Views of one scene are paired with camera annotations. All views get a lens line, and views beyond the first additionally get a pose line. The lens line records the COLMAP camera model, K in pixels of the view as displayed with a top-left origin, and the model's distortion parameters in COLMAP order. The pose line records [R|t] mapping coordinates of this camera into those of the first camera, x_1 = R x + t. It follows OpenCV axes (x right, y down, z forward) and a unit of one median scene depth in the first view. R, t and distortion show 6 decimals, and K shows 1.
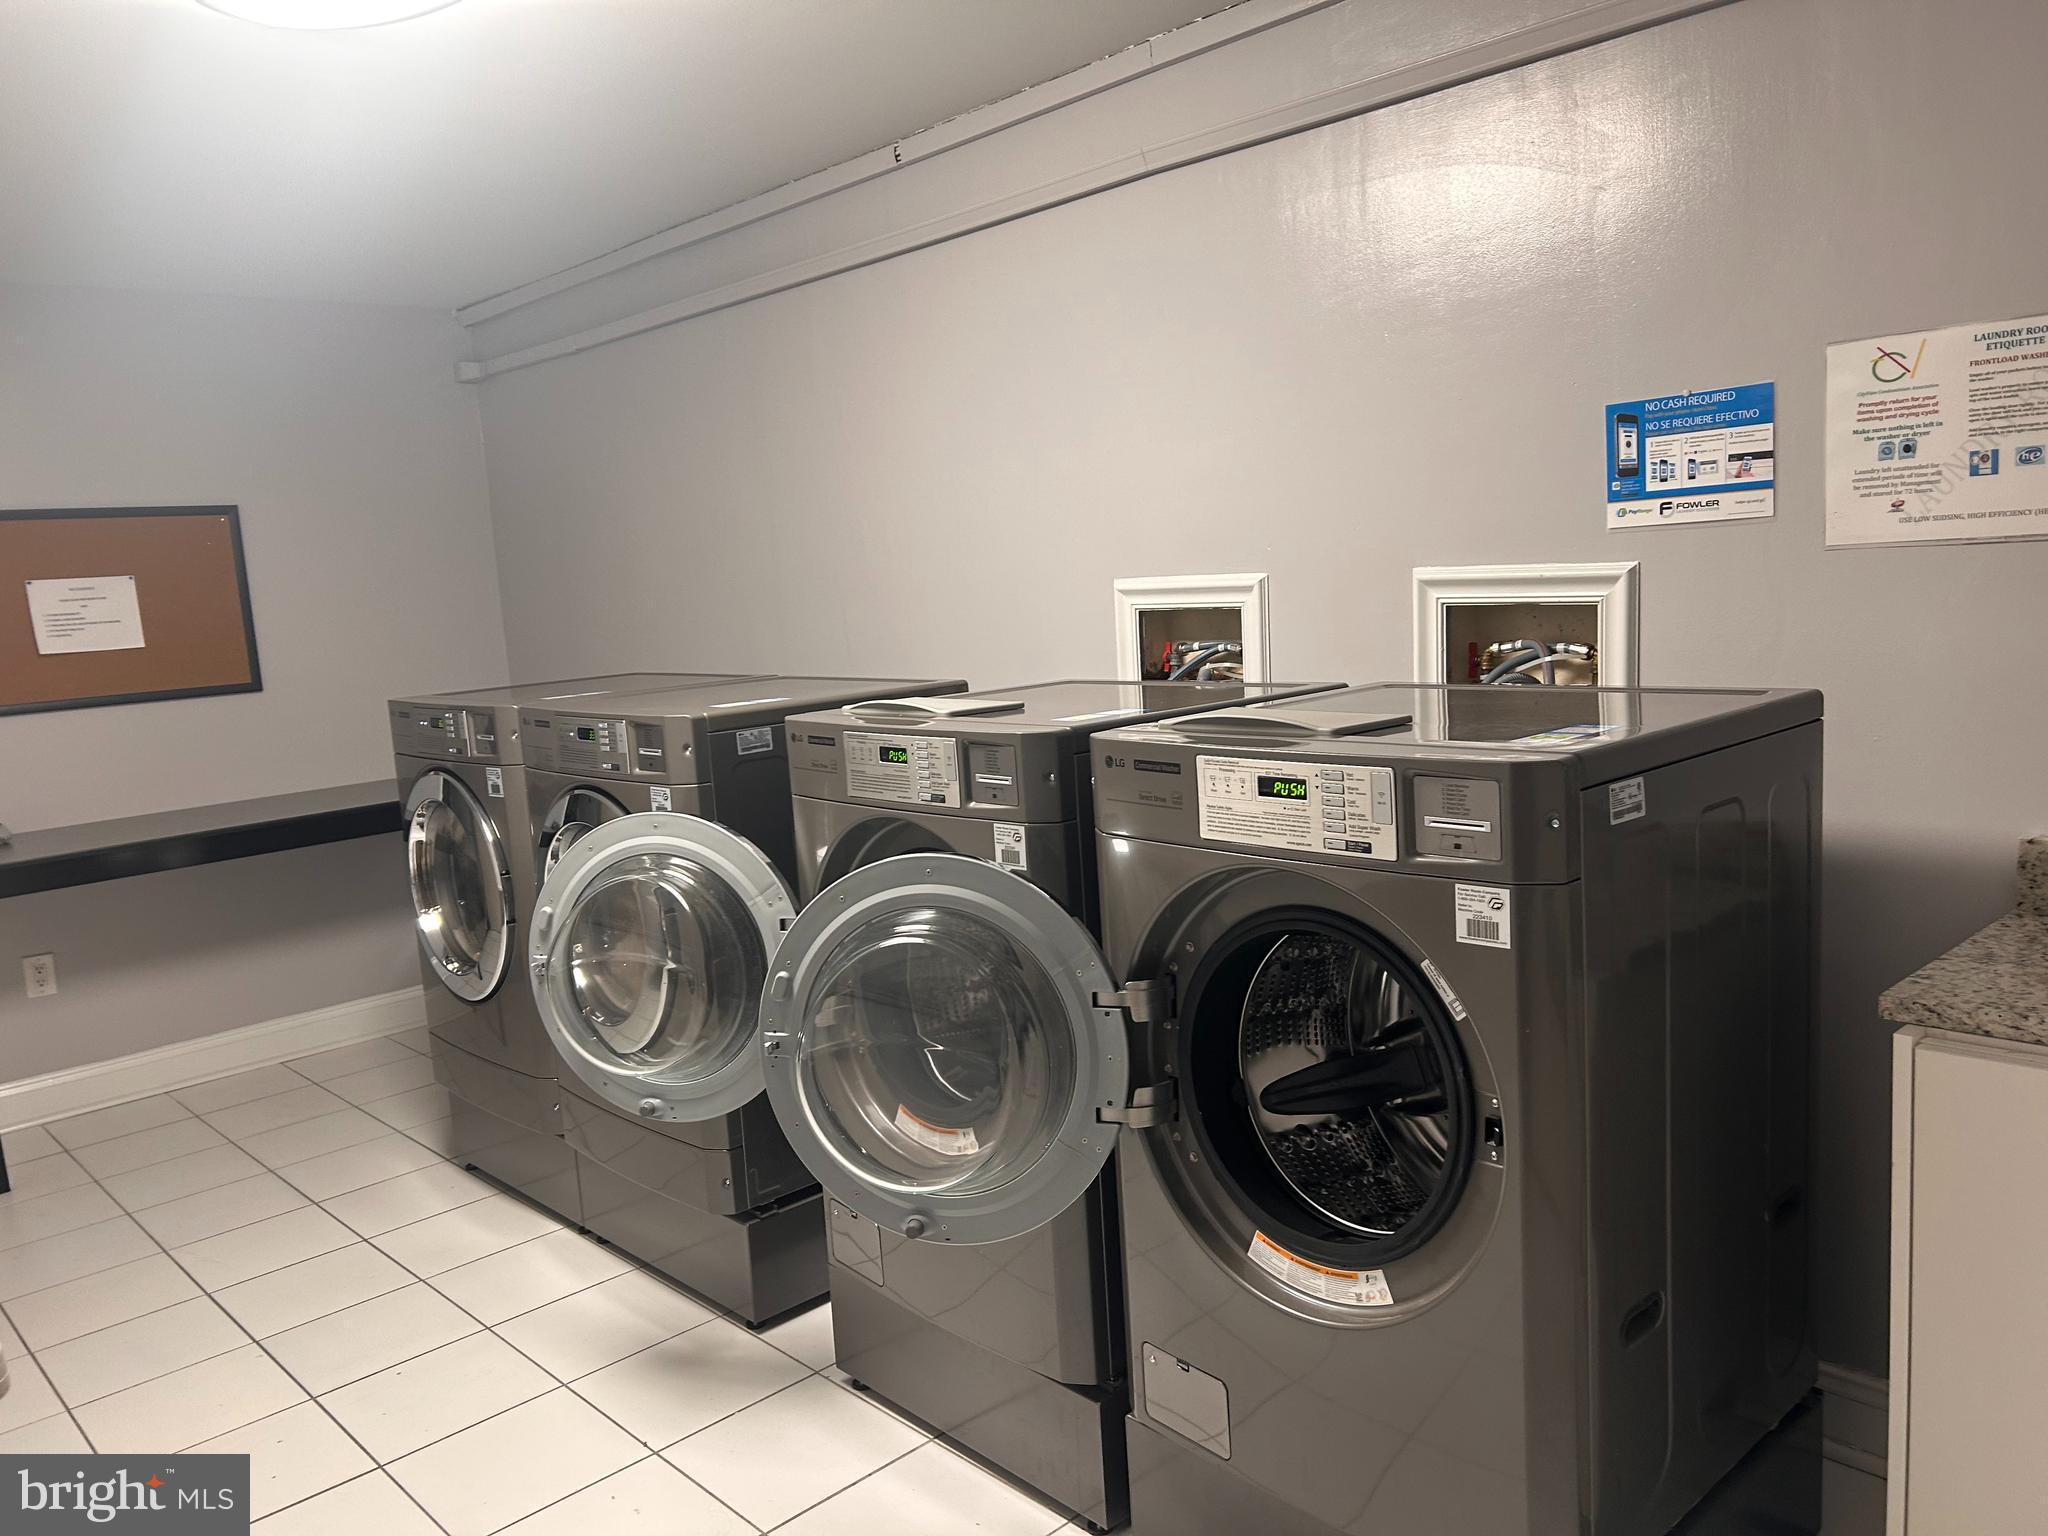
lens RADIAL K [[1522.9, 0, 1021.4], [0, 1522.9, 754.8], [0, 0, 1]] dist [0.001646, -0.042131]
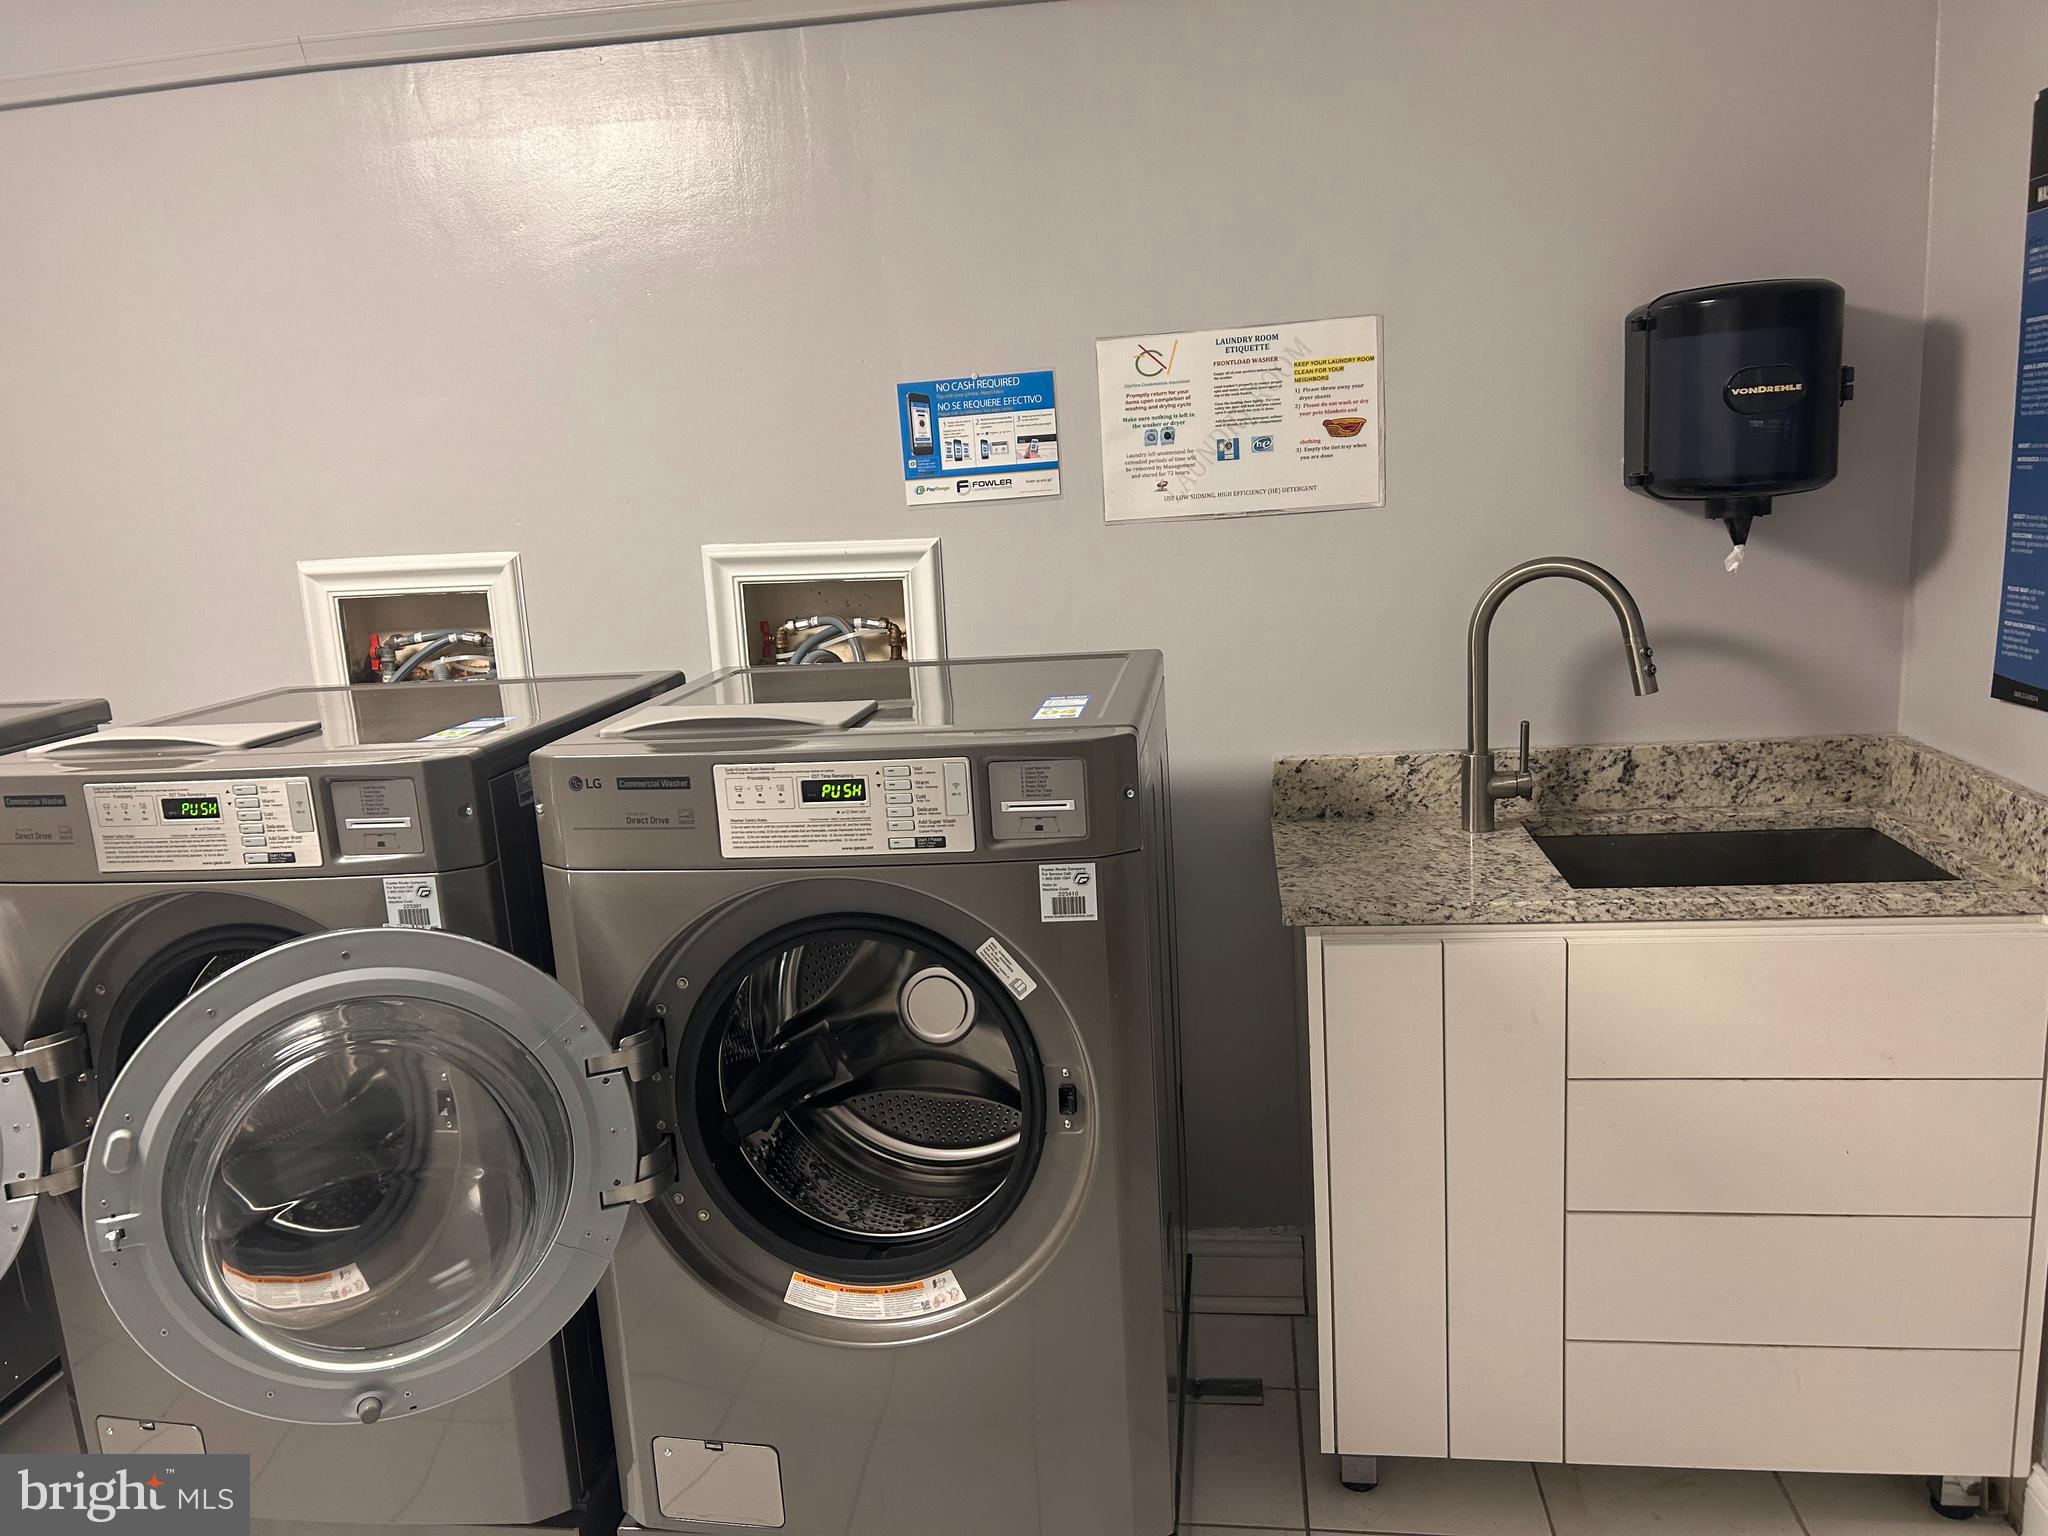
lens RADIAL K [[1512.6, 0, 1024.0], [0, 1512.6, 768.0], [0, 0, 1]] dist [0.080553, -0.159034]
pose [[0.765606, -0.107537, 0.634259, -0.253392], [0.089976, 0.994138, 0.059944, -0.028776], [-0.636987, 0.011175, 0.770794, 0.174494]]
